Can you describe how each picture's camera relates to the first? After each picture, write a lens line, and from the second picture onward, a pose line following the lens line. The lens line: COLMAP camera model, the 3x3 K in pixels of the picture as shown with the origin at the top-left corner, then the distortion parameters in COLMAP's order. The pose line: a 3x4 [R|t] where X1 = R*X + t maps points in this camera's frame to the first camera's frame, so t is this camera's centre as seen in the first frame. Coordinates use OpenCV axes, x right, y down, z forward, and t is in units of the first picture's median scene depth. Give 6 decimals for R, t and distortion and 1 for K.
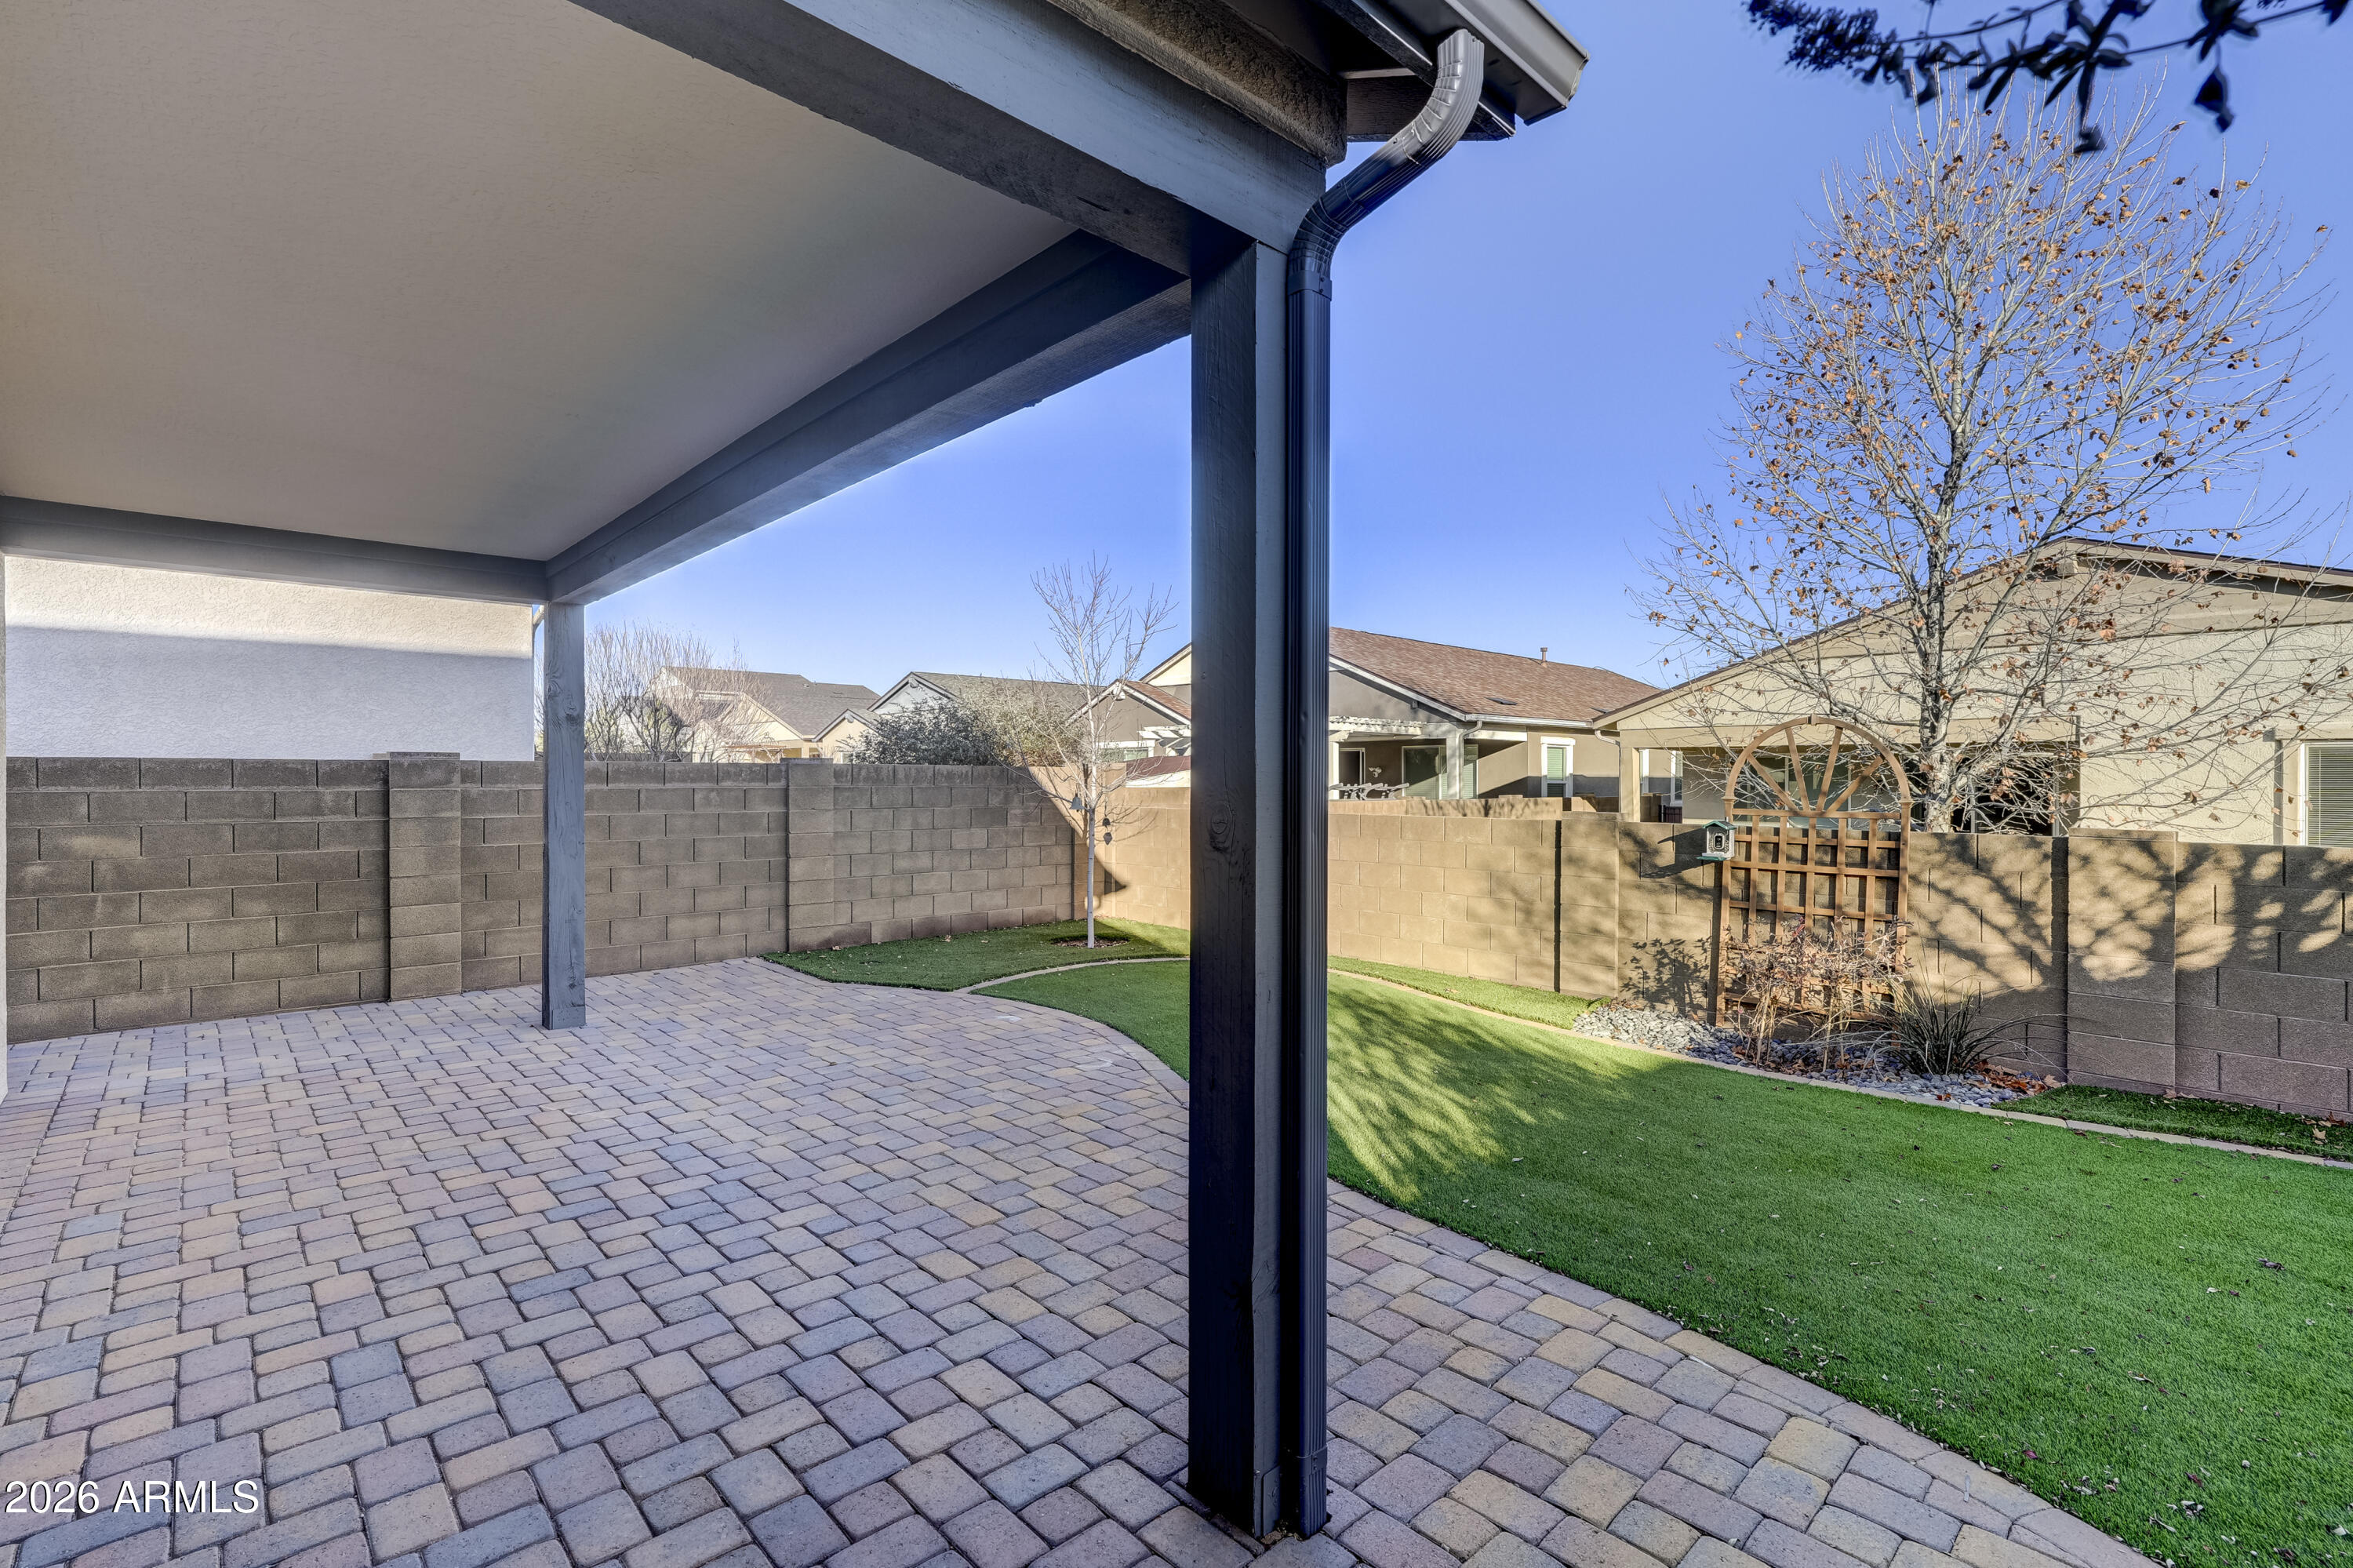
lens RADIAL K [[1069.2, 0, 1182.0], [0, 1069.2, 794.0], [0, 0, 1]] dist [-0.016577, 0.002014]
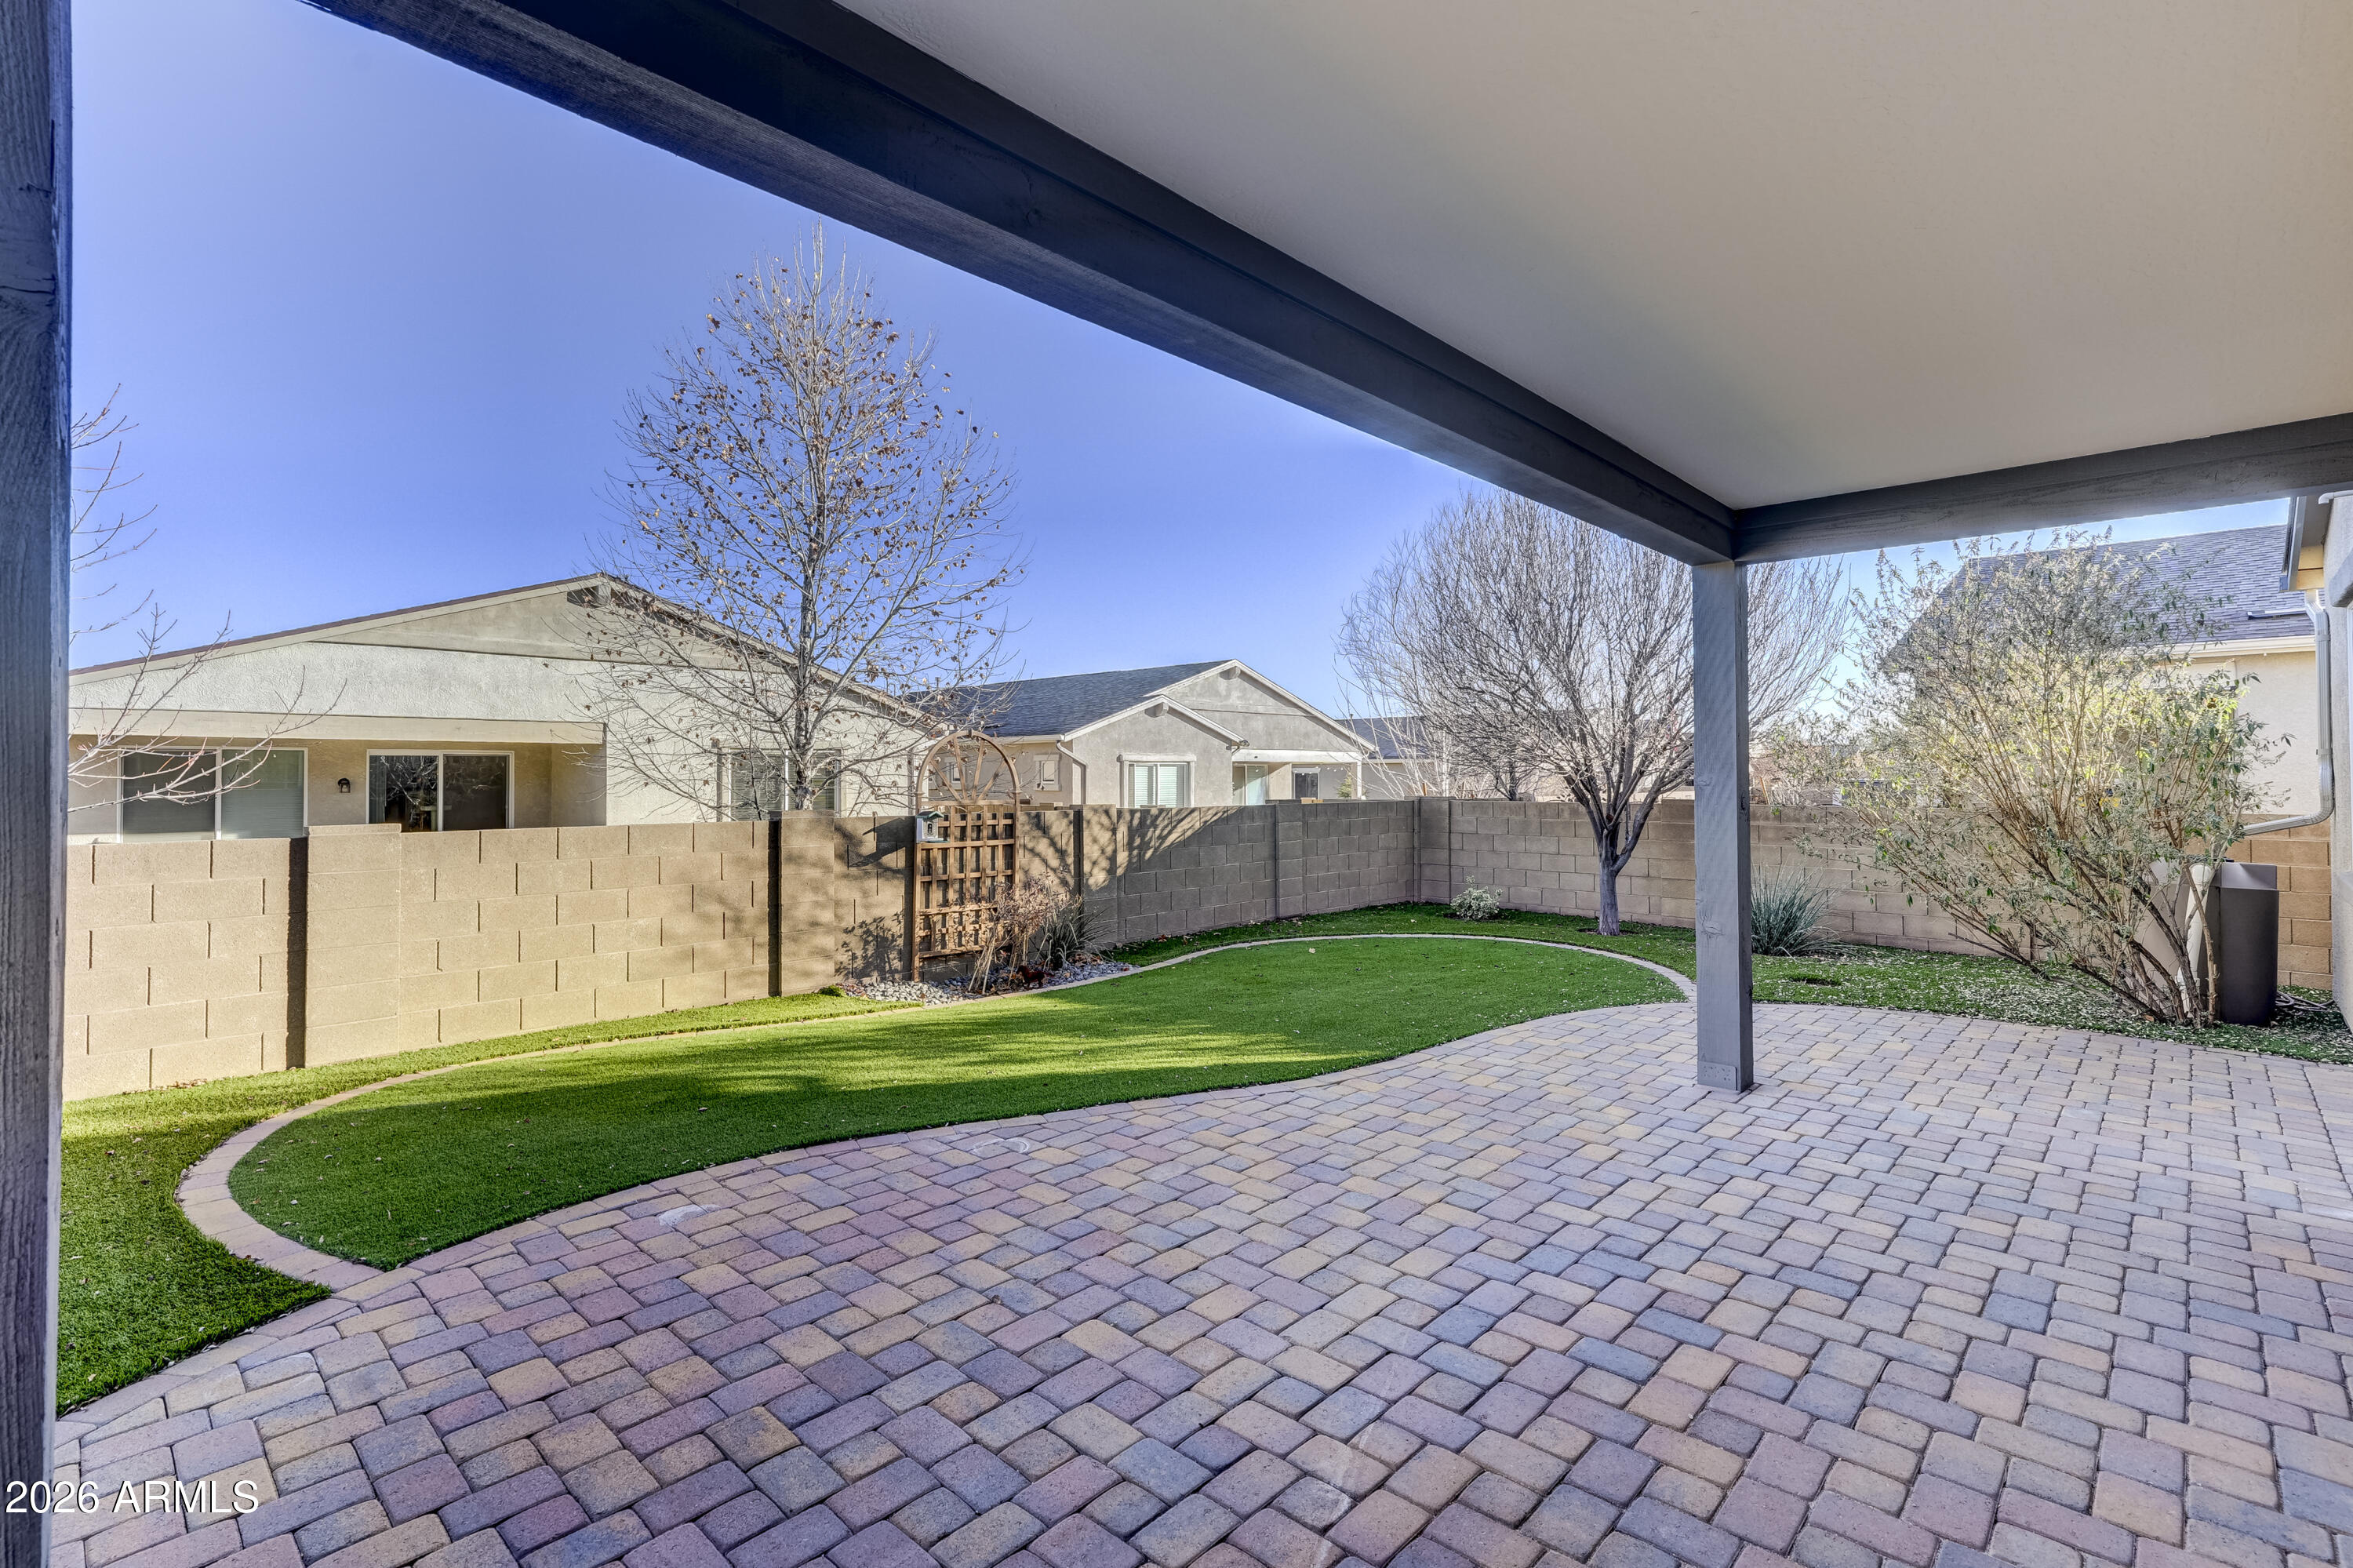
lens RADIAL K [[1069.2, 0, 1182.4], [0, 1069.2, 768.3], [0, 0, 1]] dist [-0.016577, 0.002014]
pose [[-0.053453, 0.002263, 0.998568, -0.887715], [0.018111, 0.999835, -0.001296, -0.020513], [-0.998406, 0.018016, -0.053485, 0.931085]]
